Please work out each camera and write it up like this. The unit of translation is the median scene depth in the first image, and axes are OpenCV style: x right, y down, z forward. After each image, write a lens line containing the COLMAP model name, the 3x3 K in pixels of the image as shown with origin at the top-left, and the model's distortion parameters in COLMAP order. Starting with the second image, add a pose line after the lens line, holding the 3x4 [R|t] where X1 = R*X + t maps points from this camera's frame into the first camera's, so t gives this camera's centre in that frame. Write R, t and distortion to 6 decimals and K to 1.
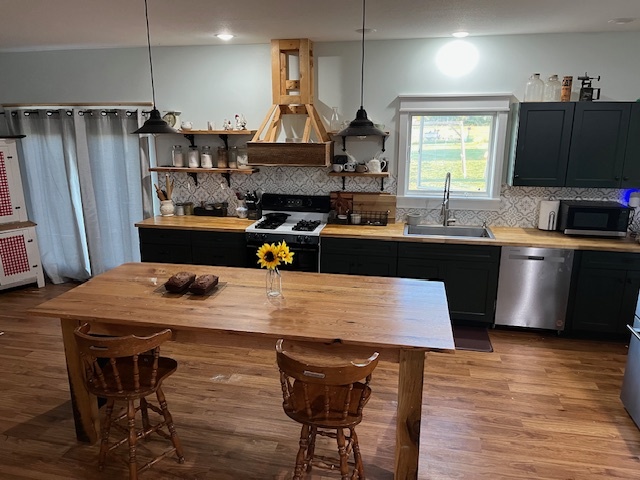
lens RADIAL K [[477.7, 0, 317.6], [0, 477.7, 237.5], [0, 0, 1]] dist [0.067338, -0.109687]
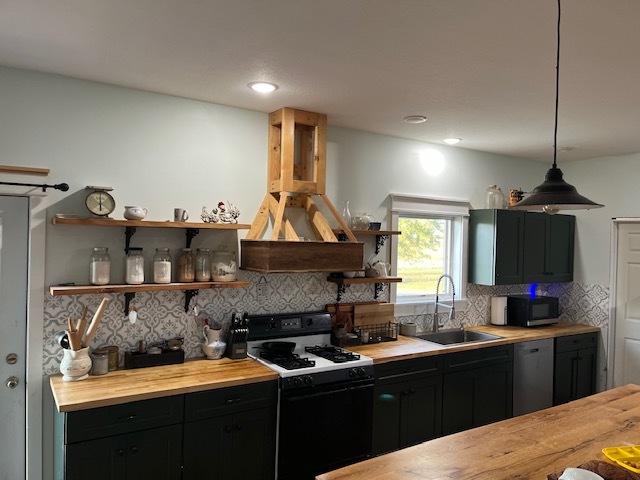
lens RADIAL K [[477.7, 0, 317.6], [0, 477.7, 237.5], [0, 0, 1]] dist [0.067338, -0.109687]
pose [[0.708024, 0.022969, 0.705814, -0.573051], [0.145636, 0.973237, -0.177763, -0.071472], [-0.691008, 0.228652, 0.685730, 0.486217]]
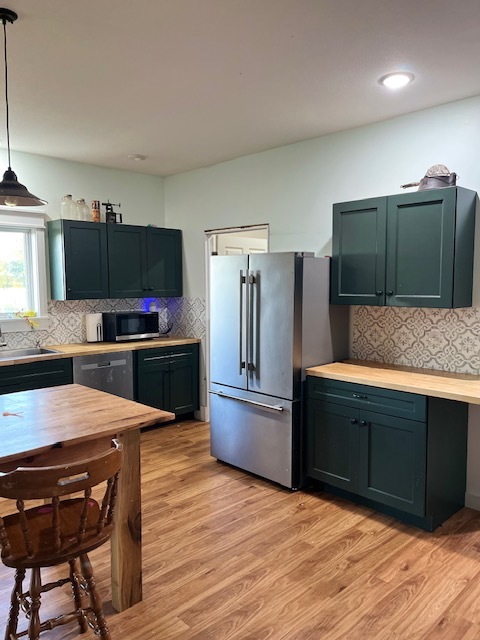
lens RADIAL K [[477.7, 0, 240.0], [0, 477.7, 320.0], [0, 0, 1]] dist [0.067338, -0.109687]
pose [[0.553948, -0.069125, 0.829677, -0.215781], [0.206598, 0.976790, -0.056557, 0.061980], [-0.806510, 0.202739, 0.555372, 0.145805]]
